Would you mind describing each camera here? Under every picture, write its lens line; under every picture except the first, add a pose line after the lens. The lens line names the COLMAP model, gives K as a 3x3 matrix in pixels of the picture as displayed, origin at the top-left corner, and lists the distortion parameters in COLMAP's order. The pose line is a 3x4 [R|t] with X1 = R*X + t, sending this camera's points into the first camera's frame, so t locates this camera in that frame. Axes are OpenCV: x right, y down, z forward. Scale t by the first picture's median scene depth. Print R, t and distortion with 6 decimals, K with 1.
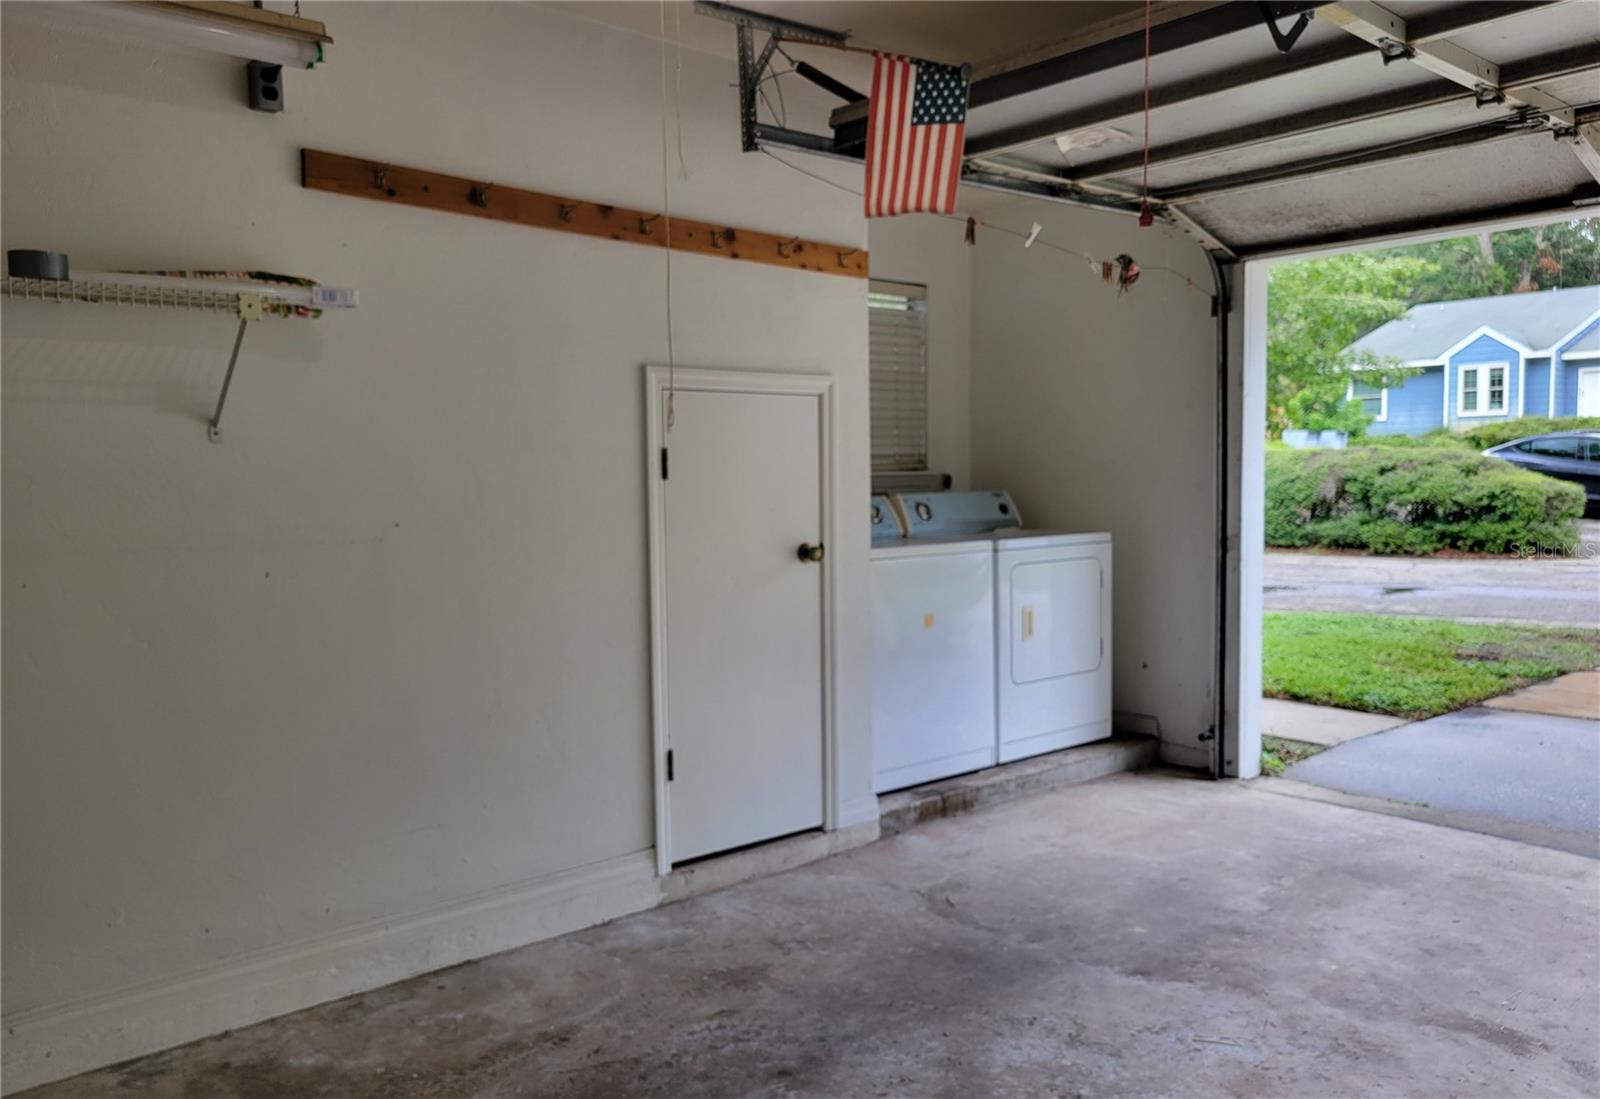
lens RADIAL K [[1264.7, 0, 800.0], [0, 1264.7, 553.7], [0, 0, 1]] dist [0.017373, 0.000970]
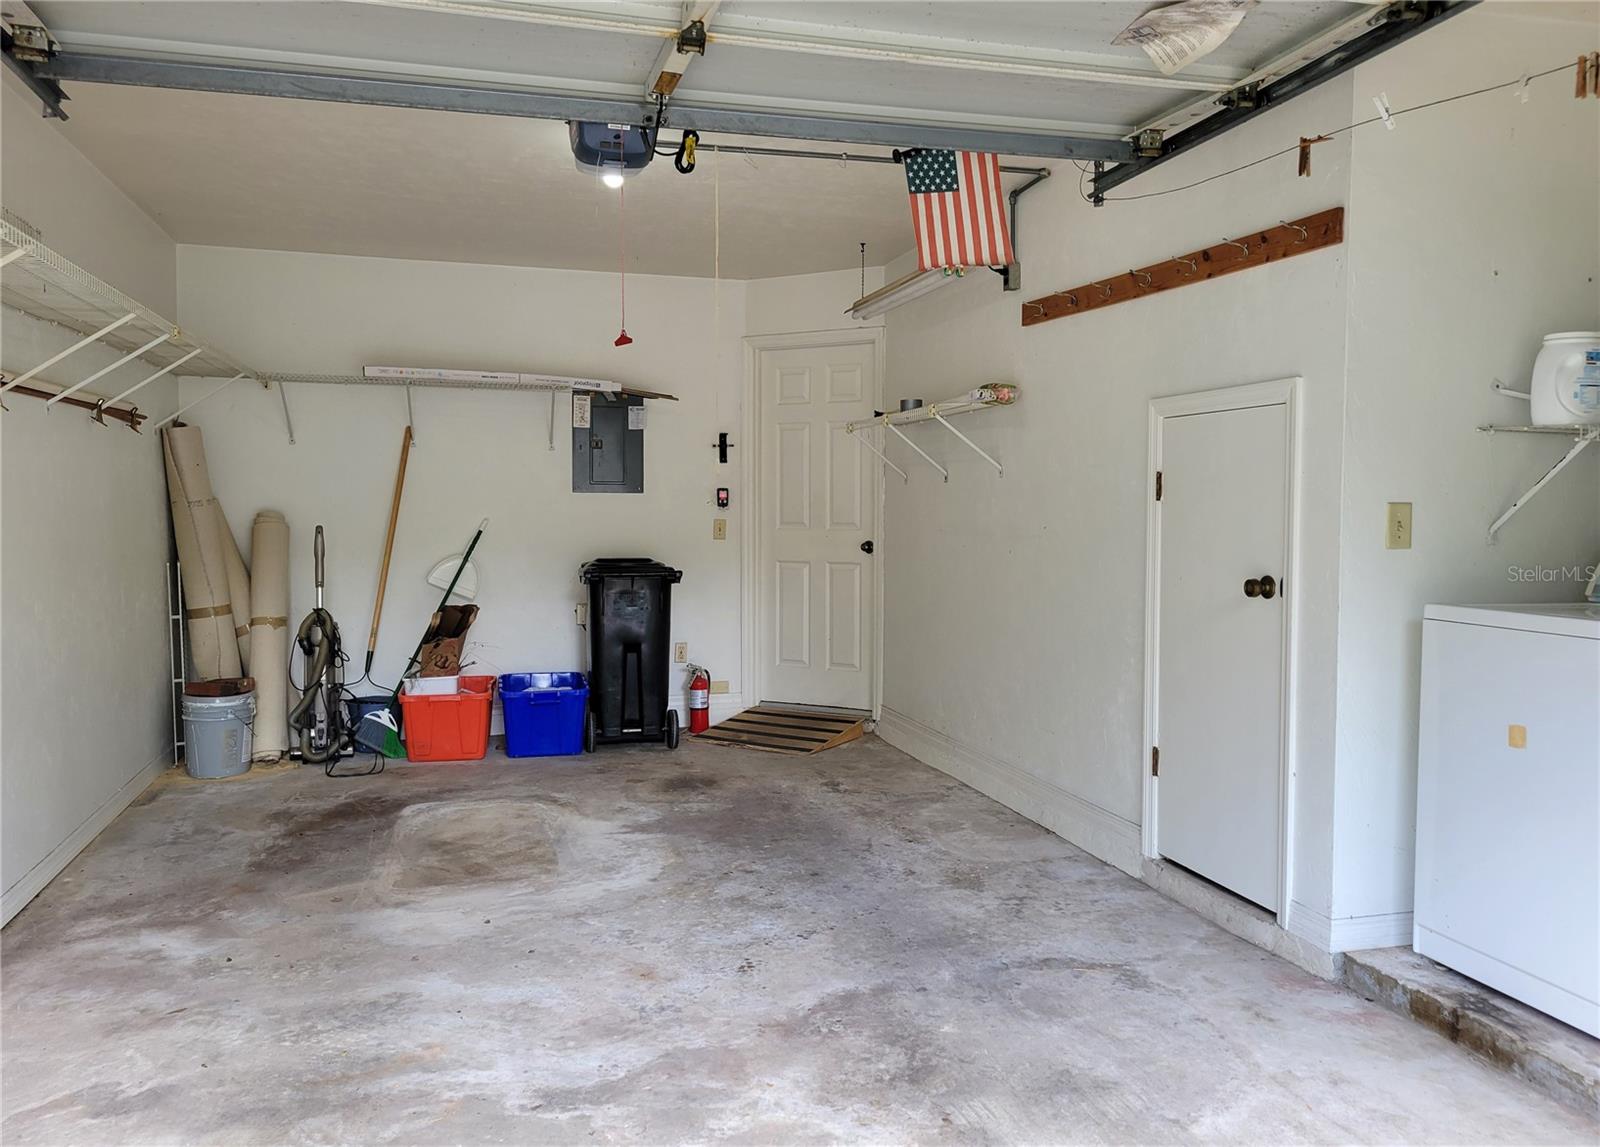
lens RADIAL K [[1234.9, 0, 800.2], [0, 1234.9, 572.6], [0, 0, 1]] dist [0.008366, 0.001075]
pose [[-0.440156, 0.060354, -0.895891, 1.097379], [-0.056998, 0.993848, 0.094956, -0.089434], [0.896110, 0.092859, -0.434008, 1.309455]]
